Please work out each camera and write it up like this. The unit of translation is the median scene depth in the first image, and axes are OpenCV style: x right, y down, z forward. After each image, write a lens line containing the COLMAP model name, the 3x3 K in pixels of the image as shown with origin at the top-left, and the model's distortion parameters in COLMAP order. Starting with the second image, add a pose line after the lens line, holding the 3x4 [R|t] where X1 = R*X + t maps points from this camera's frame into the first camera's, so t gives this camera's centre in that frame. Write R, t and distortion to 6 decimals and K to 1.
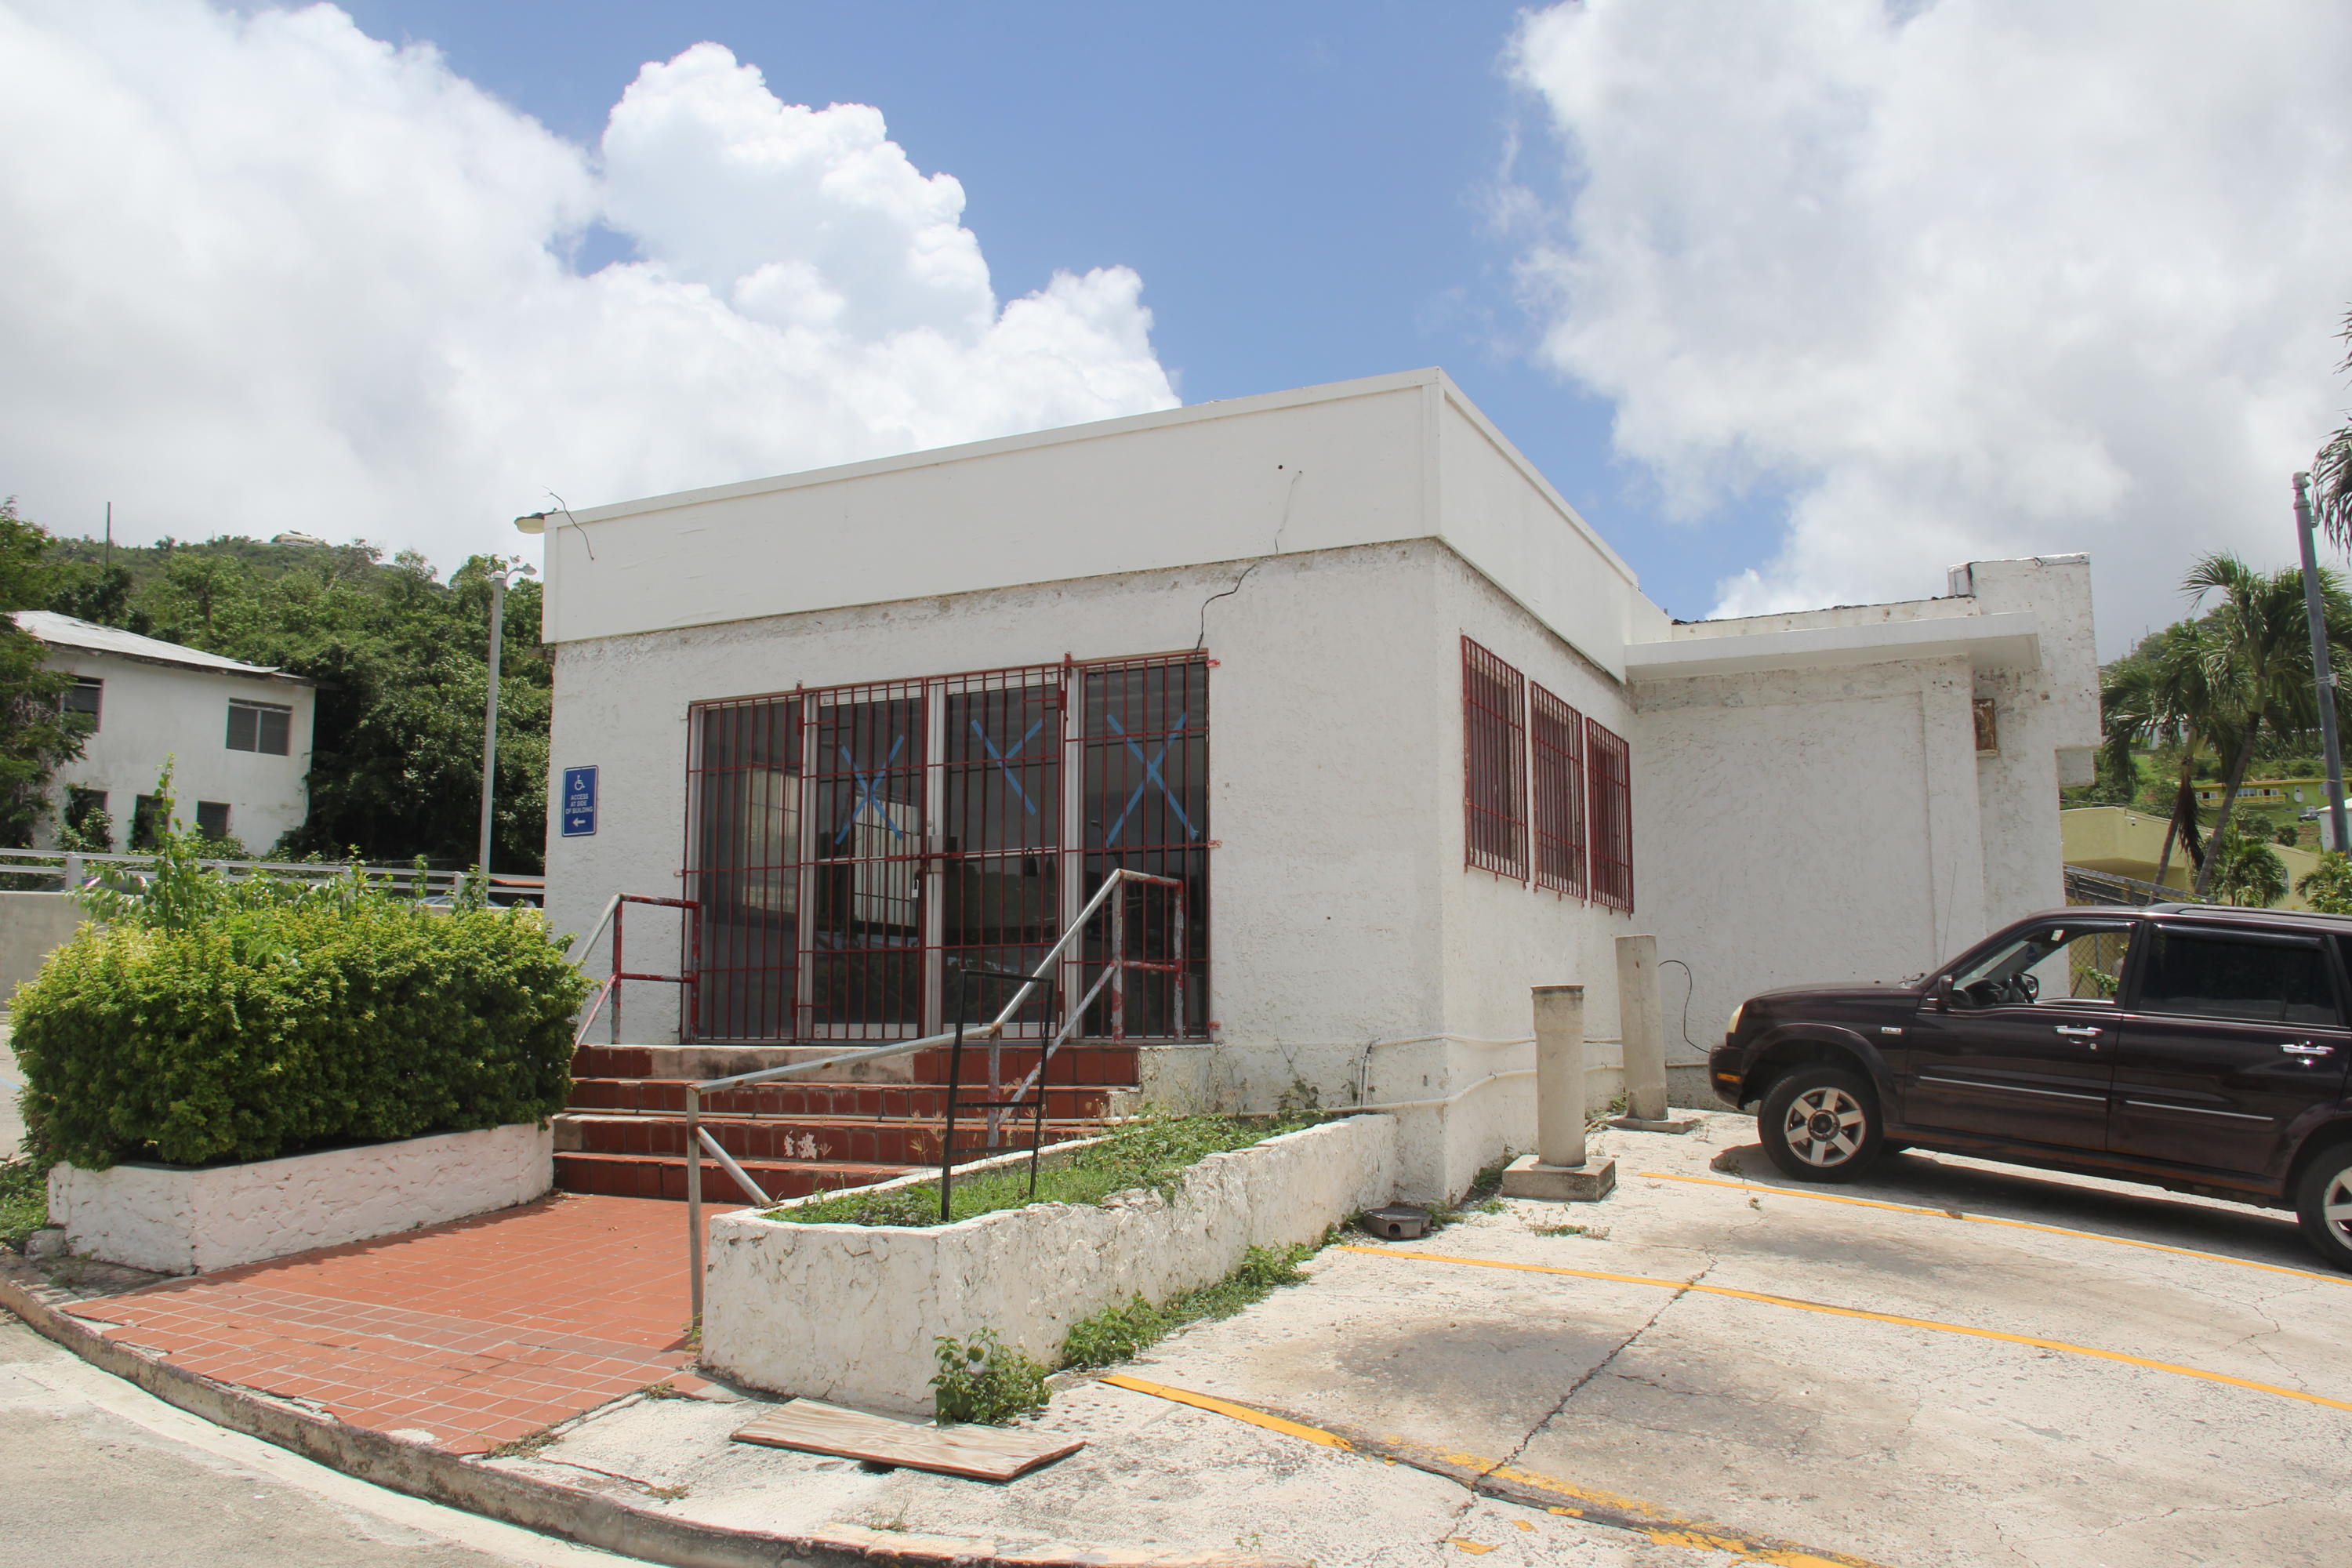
lens RADIAL K [[1994.0, 0, 1176.0], [0, 1994.0, 784.0], [0, 0, 1]] dist [-0.204095, 0.153807]
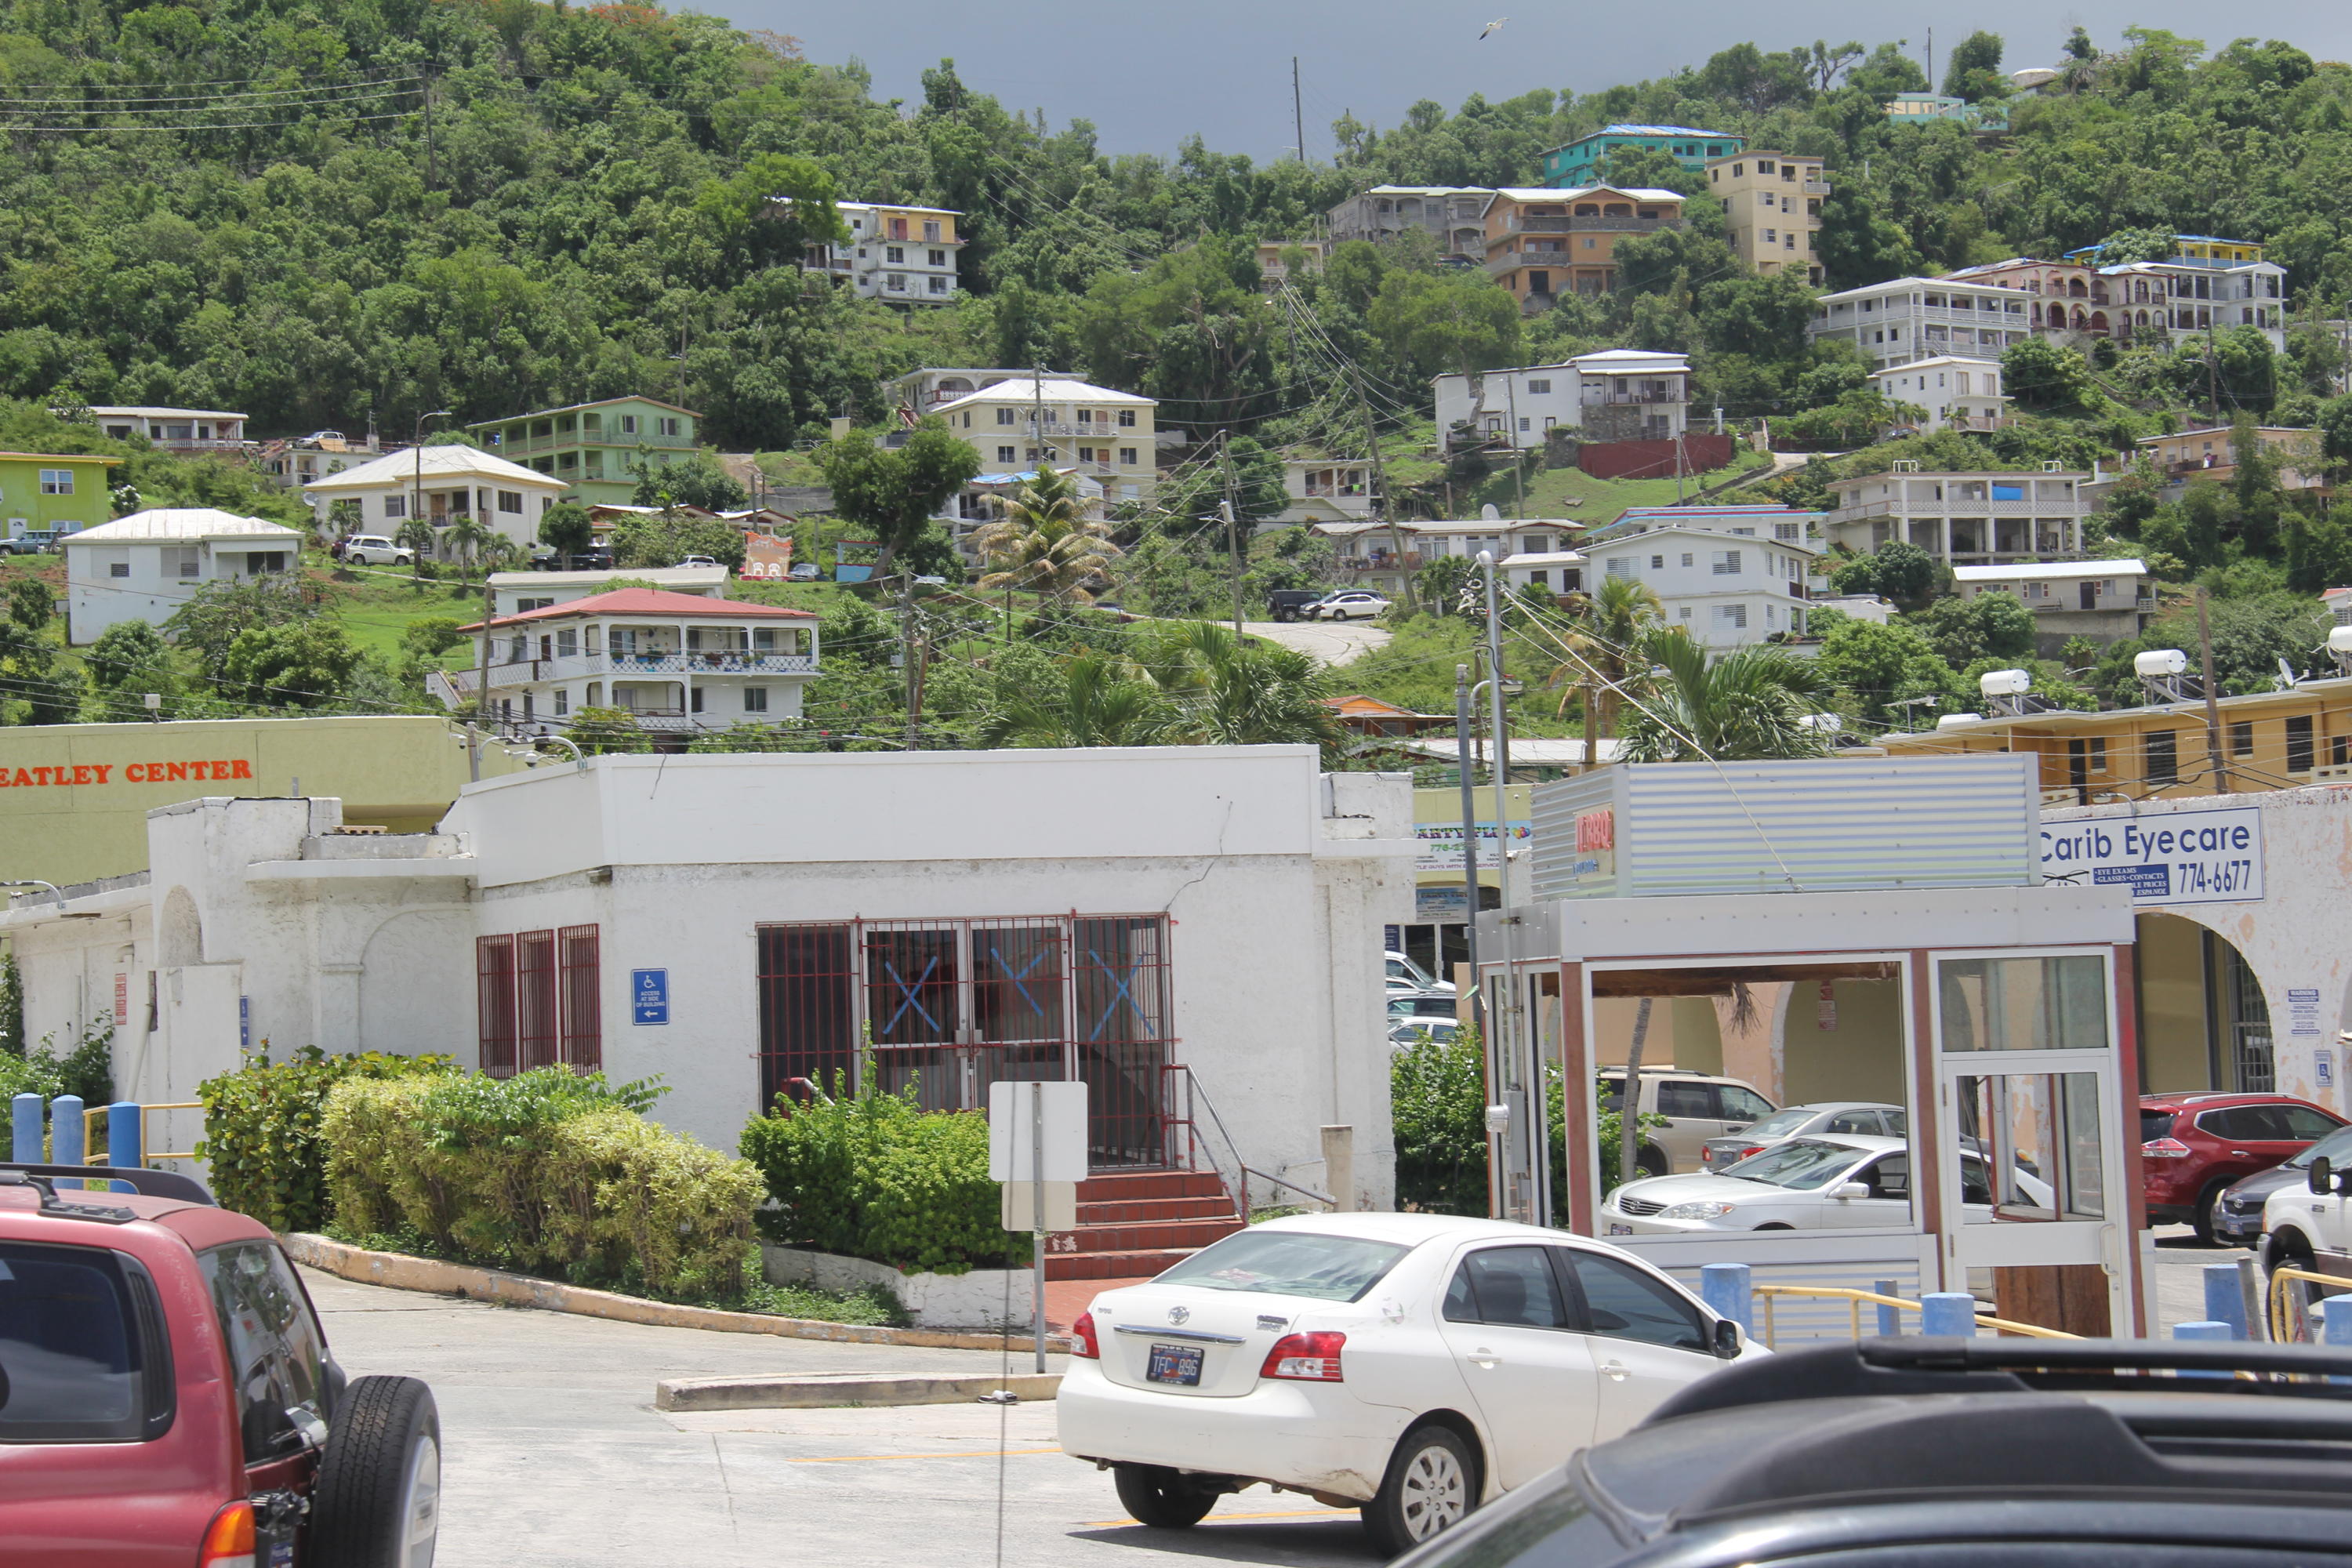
lens RADIAL K [[5602.5, 0, 1176.0], [0, 5602.5, 784.0], [0, 0, 1]] dist [0.651931, 0.041950]
pose [[0.708187, 0.013250, 0.705901, -2.739509], [-0.071254, 0.996060, 0.052788, -0.357259], [-0.702421, -0.087682, 0.706341, -1.852897]]
